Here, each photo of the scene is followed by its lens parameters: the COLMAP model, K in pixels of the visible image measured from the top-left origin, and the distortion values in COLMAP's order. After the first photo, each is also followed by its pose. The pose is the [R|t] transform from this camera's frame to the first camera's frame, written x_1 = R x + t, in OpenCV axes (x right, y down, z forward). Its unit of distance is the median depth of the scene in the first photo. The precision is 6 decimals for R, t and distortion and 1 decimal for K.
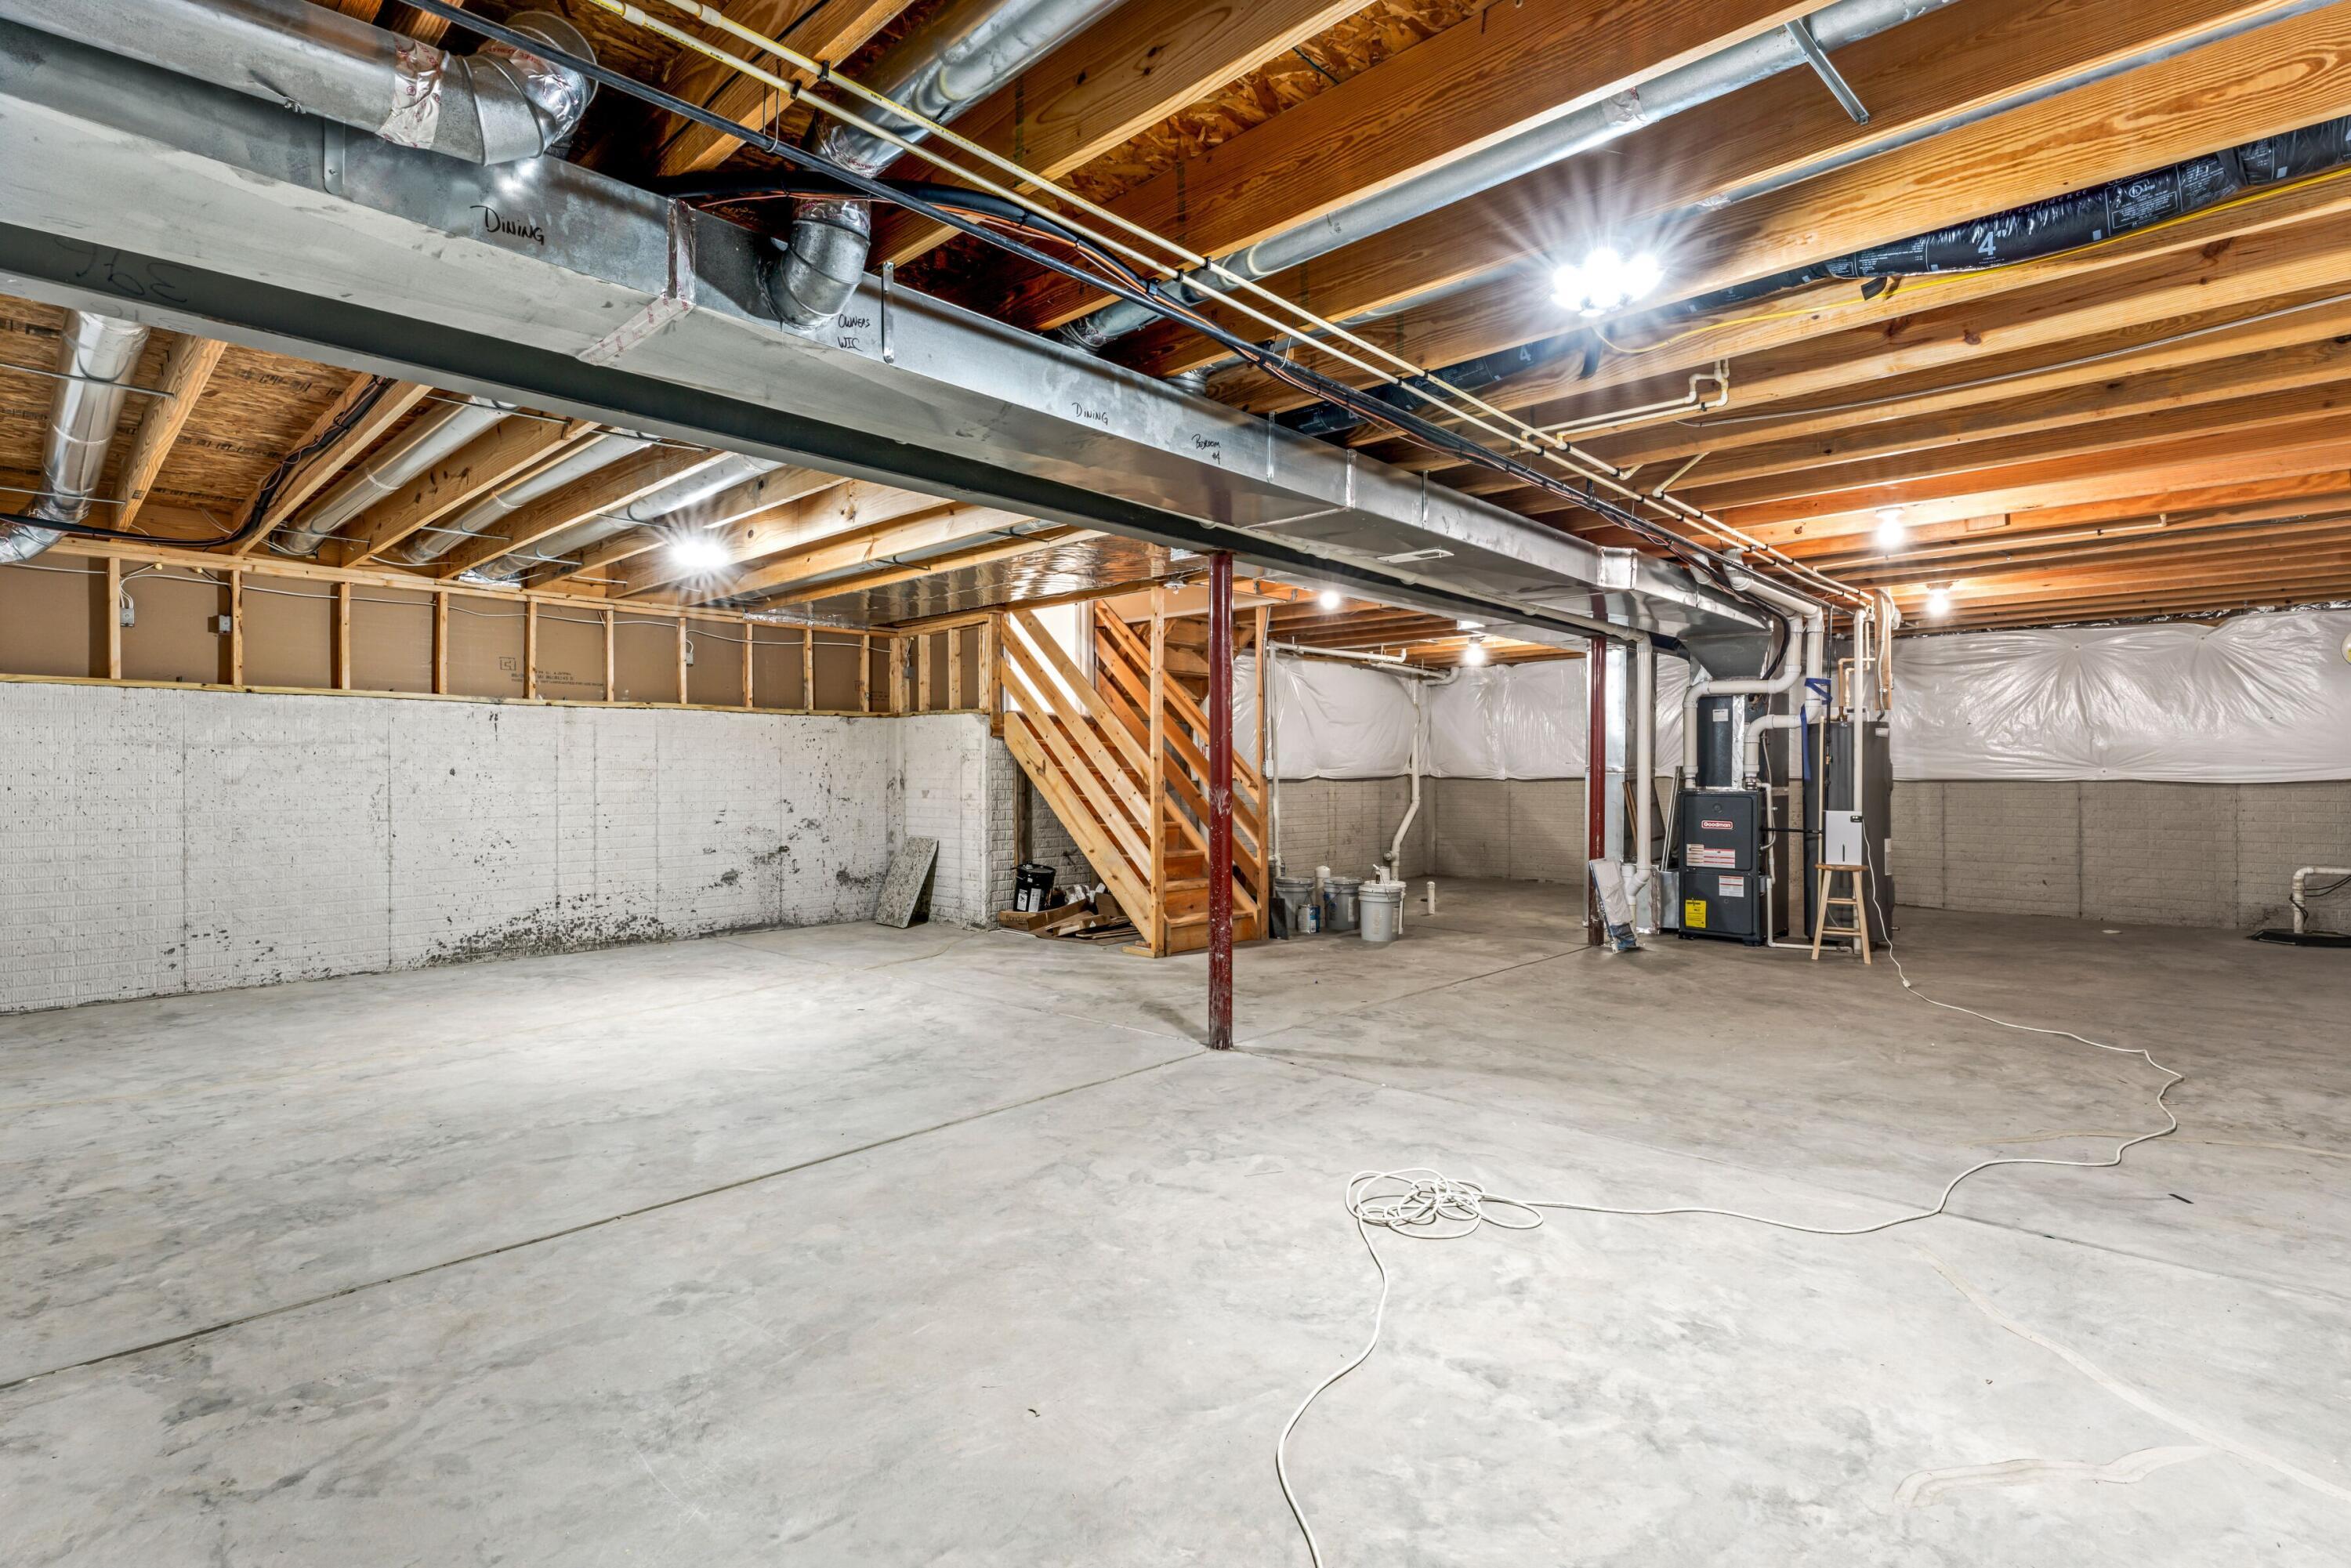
lens RADIAL K [[1111.1, 0, 1194.1], [0, 1111.1, 785.8], [0, 0, 1]] dist [-0.002956, 0.001643]
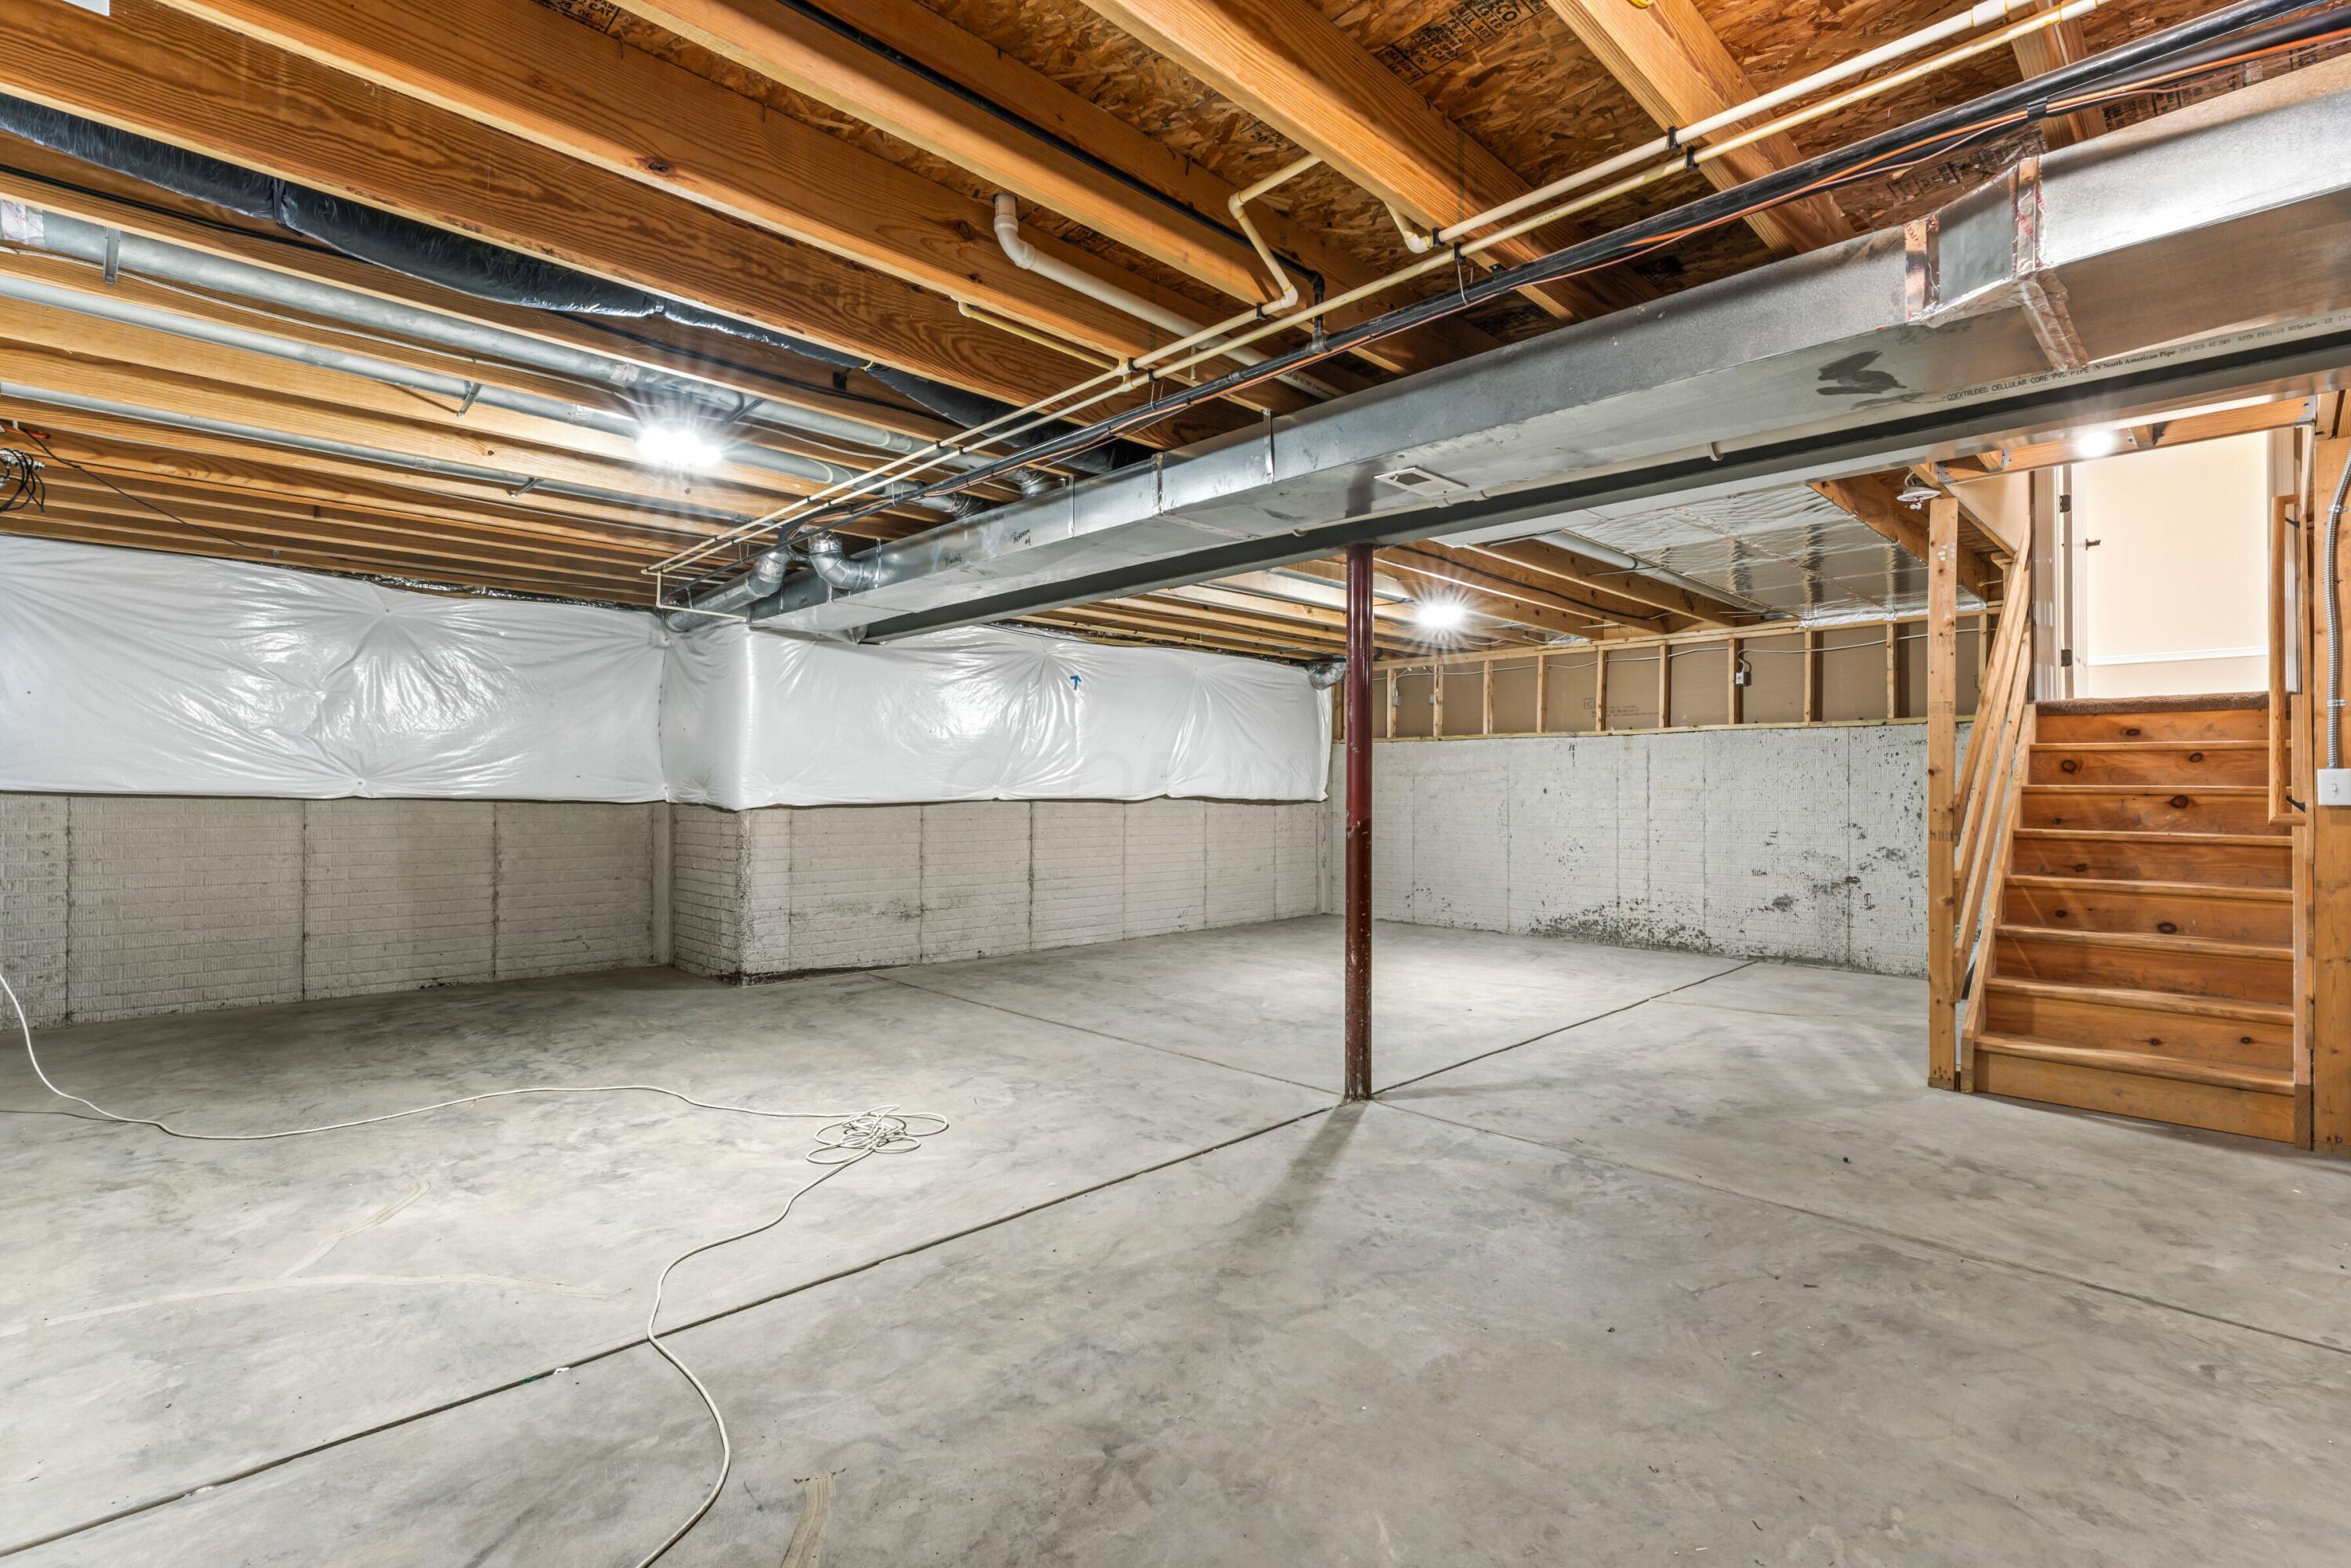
lens RADIAL K [[1111.1, 0, 1194.0], [0, 1111.1, 777.3], [0, 0, 1]] dist [-0.002956, 0.001643]
pose [[-0.062487, -0.011135, -0.997984, 1.138384], [-0.015396, 0.999830, -0.010191, -0.015073], [0.997927, 0.014728, -0.062648, 1.127481]]
